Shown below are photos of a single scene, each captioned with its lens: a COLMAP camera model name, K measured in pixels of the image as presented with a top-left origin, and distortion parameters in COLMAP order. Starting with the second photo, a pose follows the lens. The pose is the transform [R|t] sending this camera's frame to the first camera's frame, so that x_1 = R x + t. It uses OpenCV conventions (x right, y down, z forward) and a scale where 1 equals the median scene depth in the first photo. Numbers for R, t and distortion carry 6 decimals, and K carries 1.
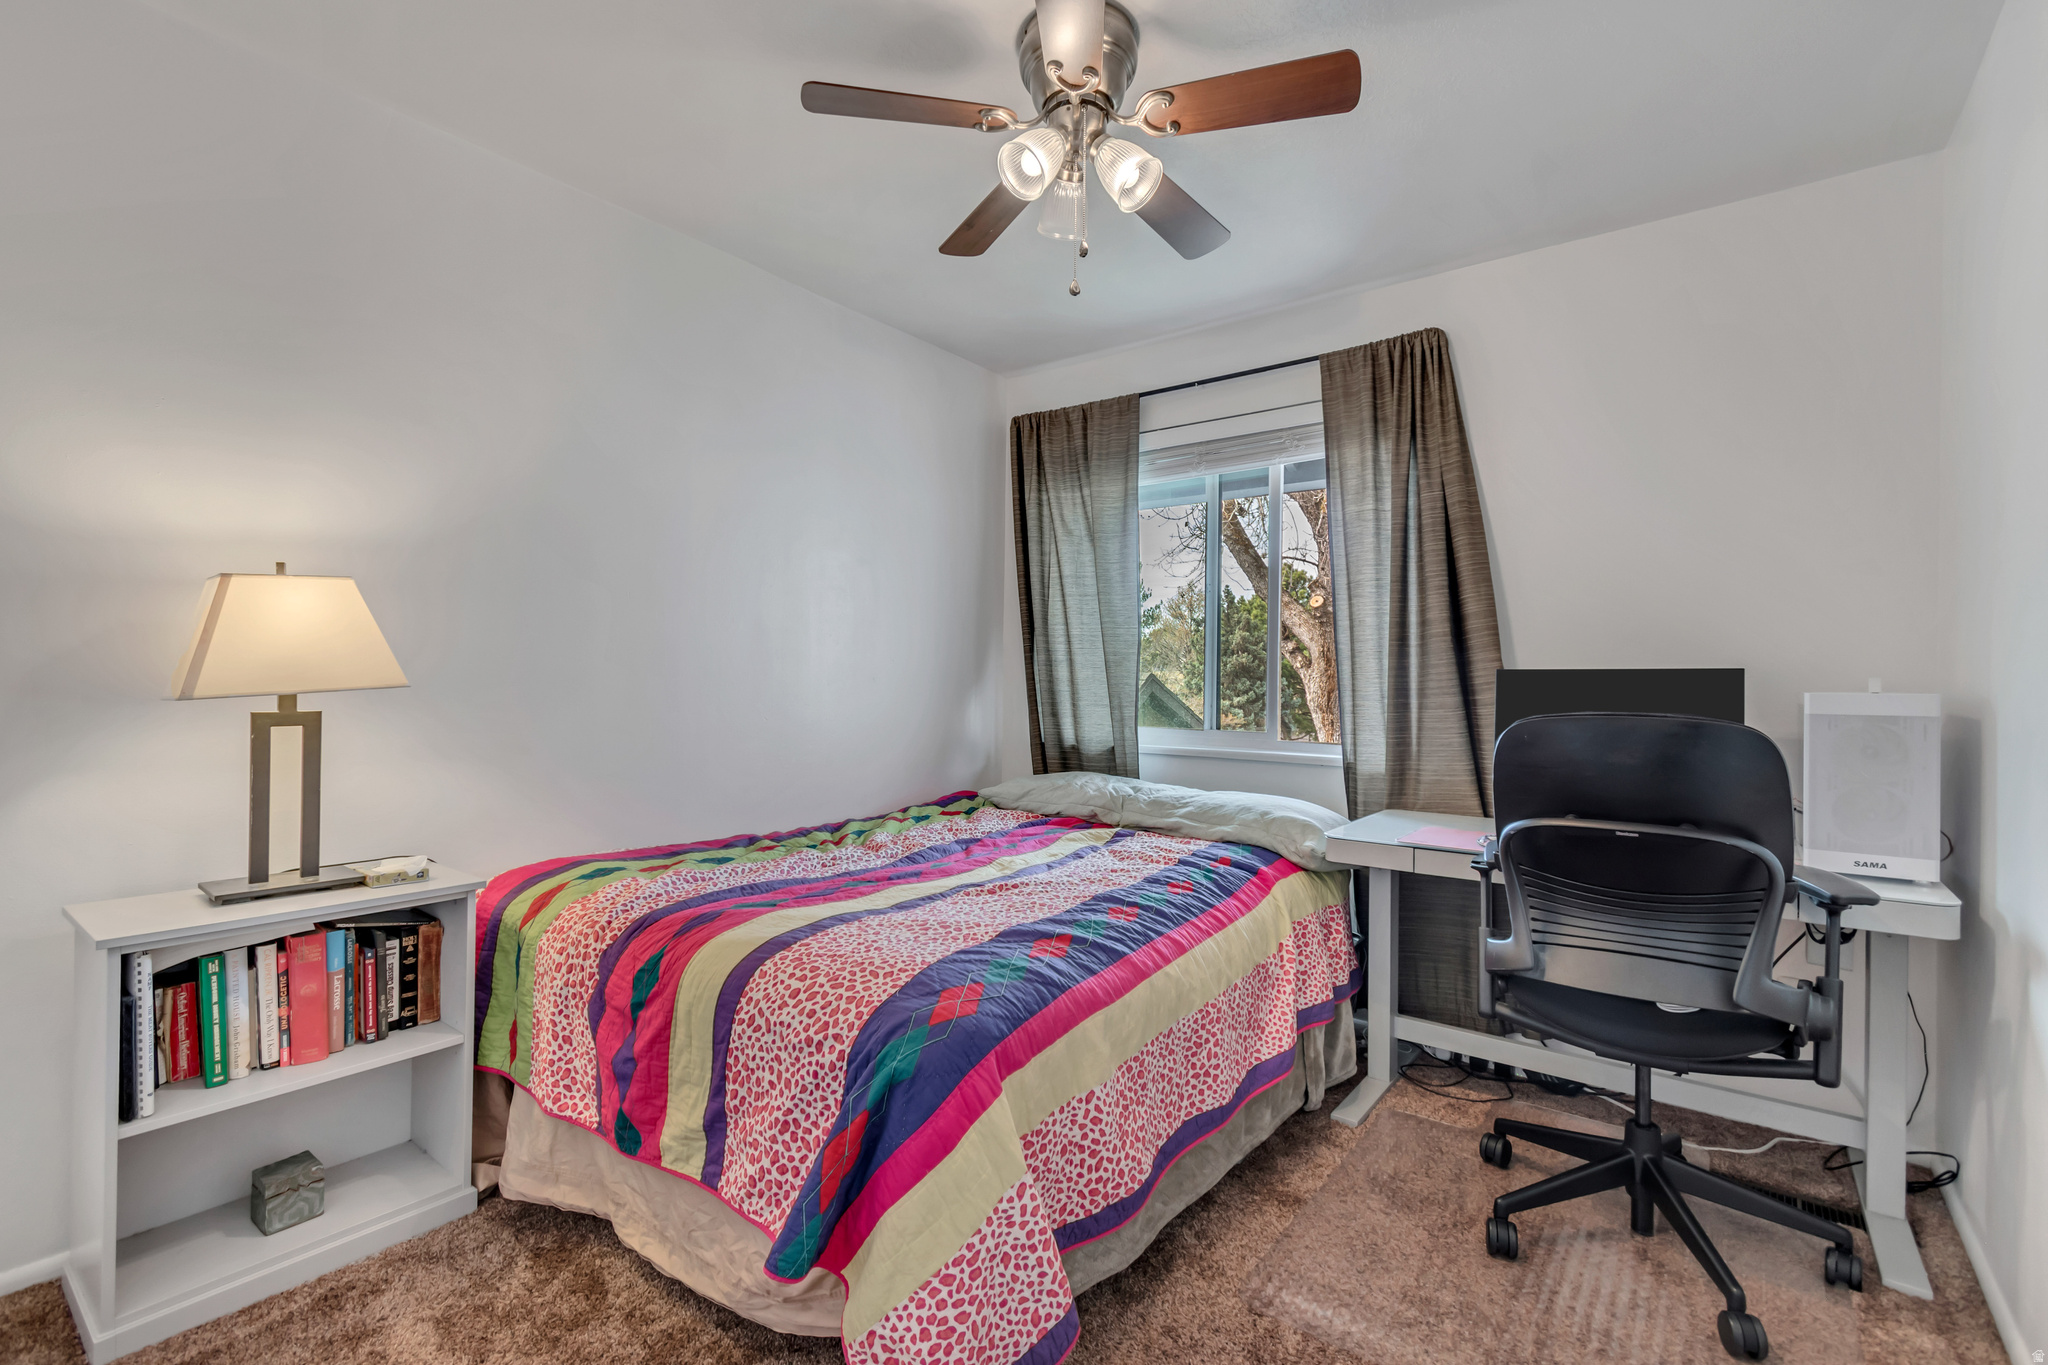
lens RADIAL K [[919.0, 0, 1019.2], [0, 919.0, 683.2], [0, 0, 1]] dist [0.001442, 0.000662]
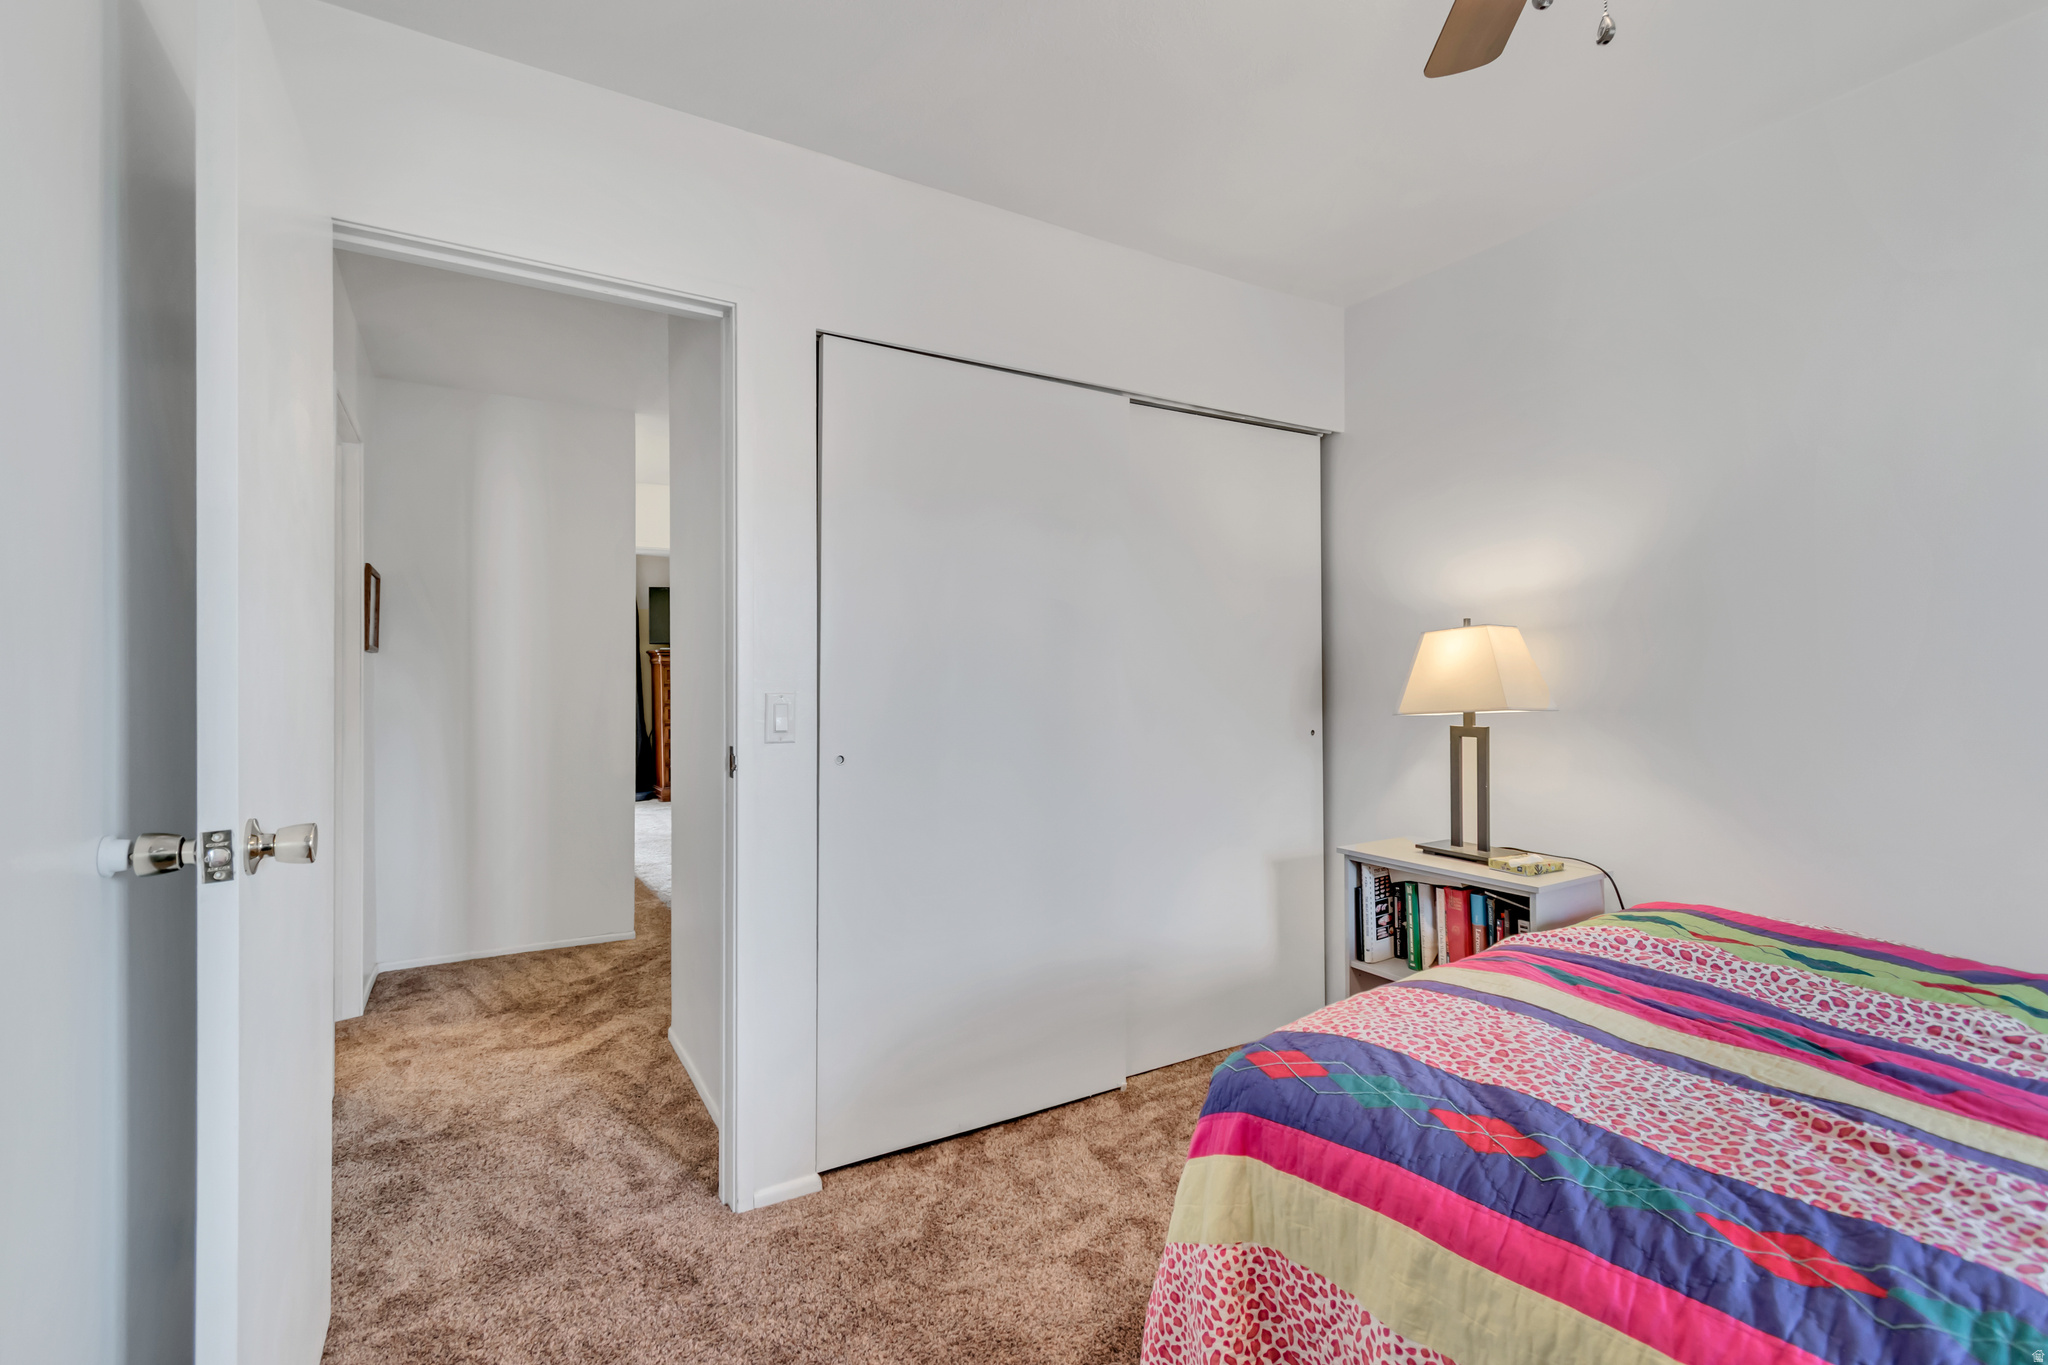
lens RADIAL K [[919.0, 0, 1024.9], [0, 919.0, 681.6], [0, 0, 1]] dist [0.001442, 0.000662]
pose [[-0.365152, -0.006995, -0.930922, 0.723757], [-0.008857, 0.999953, -0.004040, -0.023960], [0.930906, 0.006770, -0.365197, 0.890268]]
